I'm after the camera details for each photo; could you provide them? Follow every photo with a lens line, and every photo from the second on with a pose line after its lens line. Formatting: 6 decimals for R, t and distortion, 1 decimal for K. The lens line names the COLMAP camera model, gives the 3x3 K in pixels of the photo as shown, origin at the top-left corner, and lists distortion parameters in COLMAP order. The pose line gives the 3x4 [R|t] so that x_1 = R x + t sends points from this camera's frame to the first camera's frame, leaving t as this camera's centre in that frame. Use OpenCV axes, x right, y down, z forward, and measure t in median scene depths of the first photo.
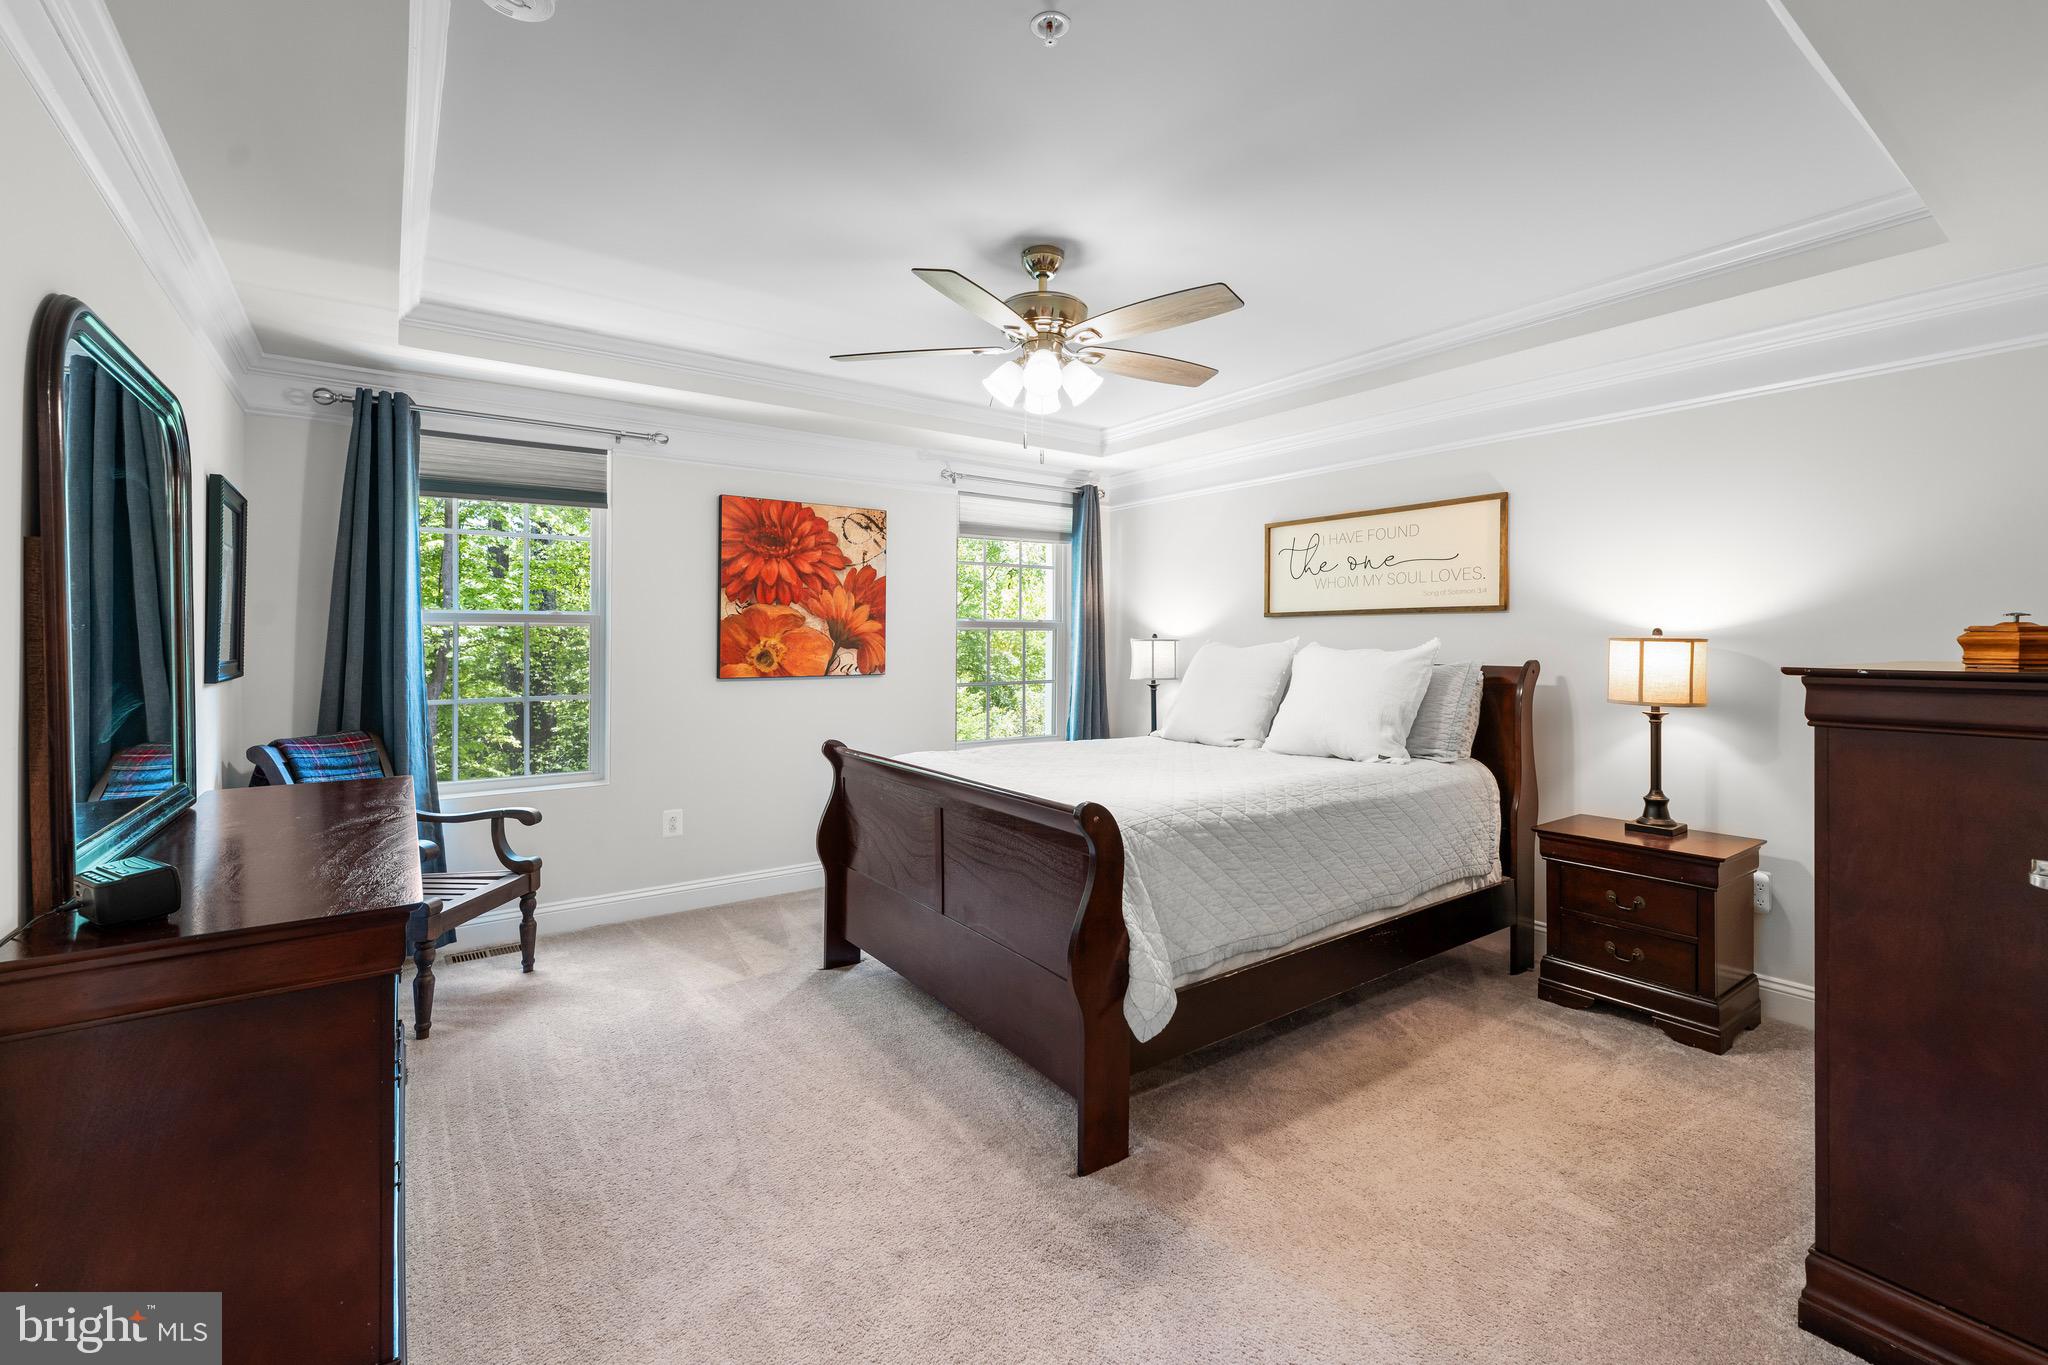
lens RADIAL K [[887.4, 0, 1022.3], [0, 887.4, 622.0], [0, 0, 1]] dist [-0.000435, -0.000181]
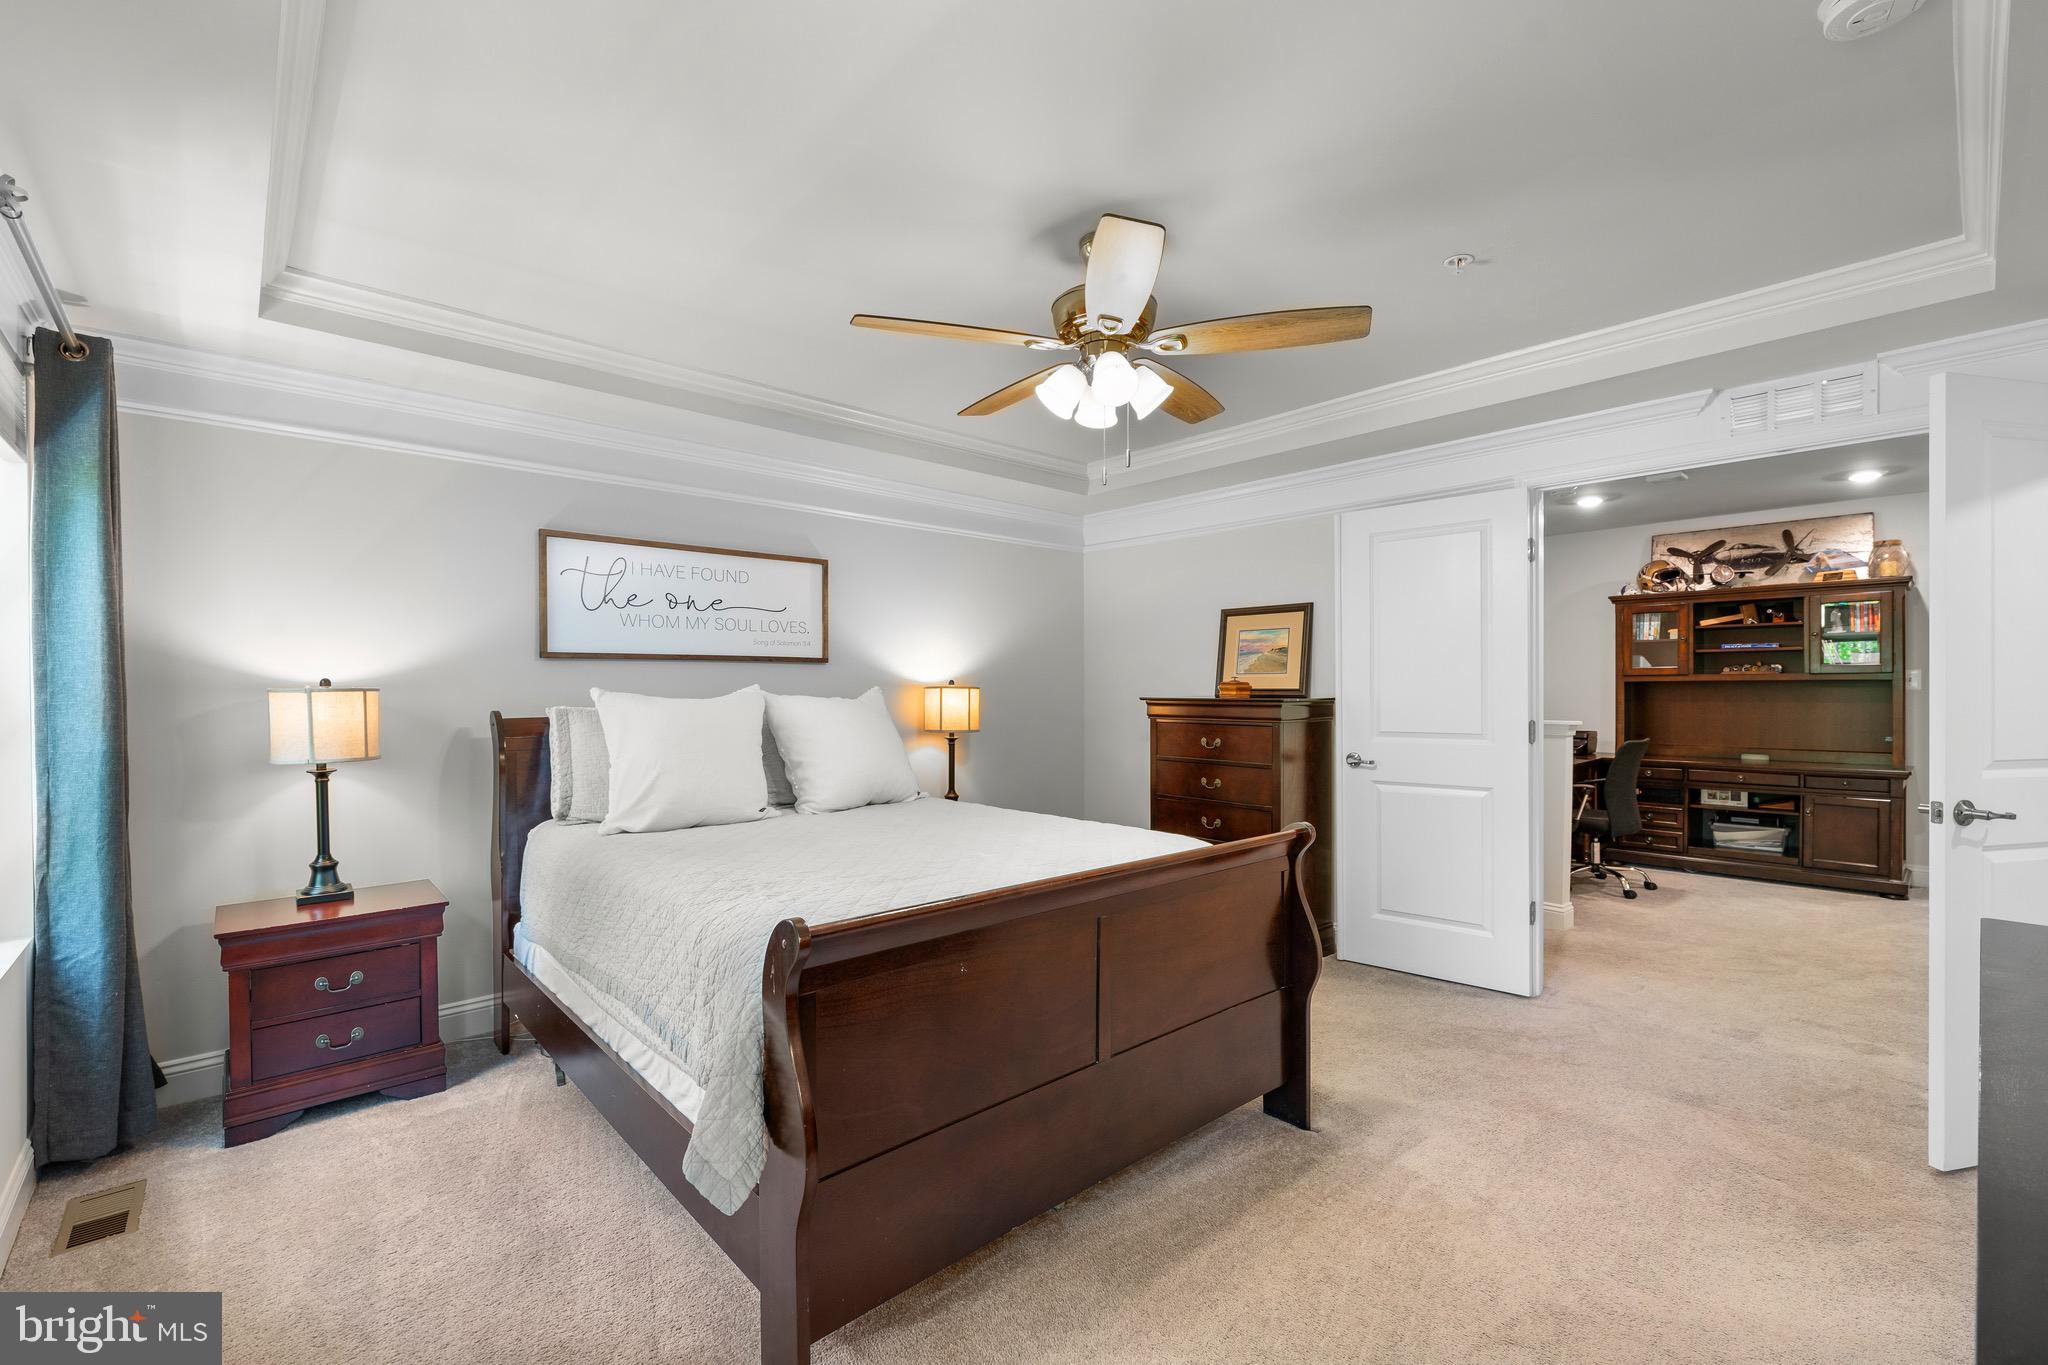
lens RADIAL K [[864.9, 0, 1024.0], [0, 864.9, 682.5], [0, 0, 1]] dist [-0.000624, -0.000913]
pose [[-0.111985, 0.008491, 0.993674, -0.518547], [-0.015973, 0.999819, -0.010343, 0.017488], [-0.993581, -0.017031, -0.111830, 0.753125]]
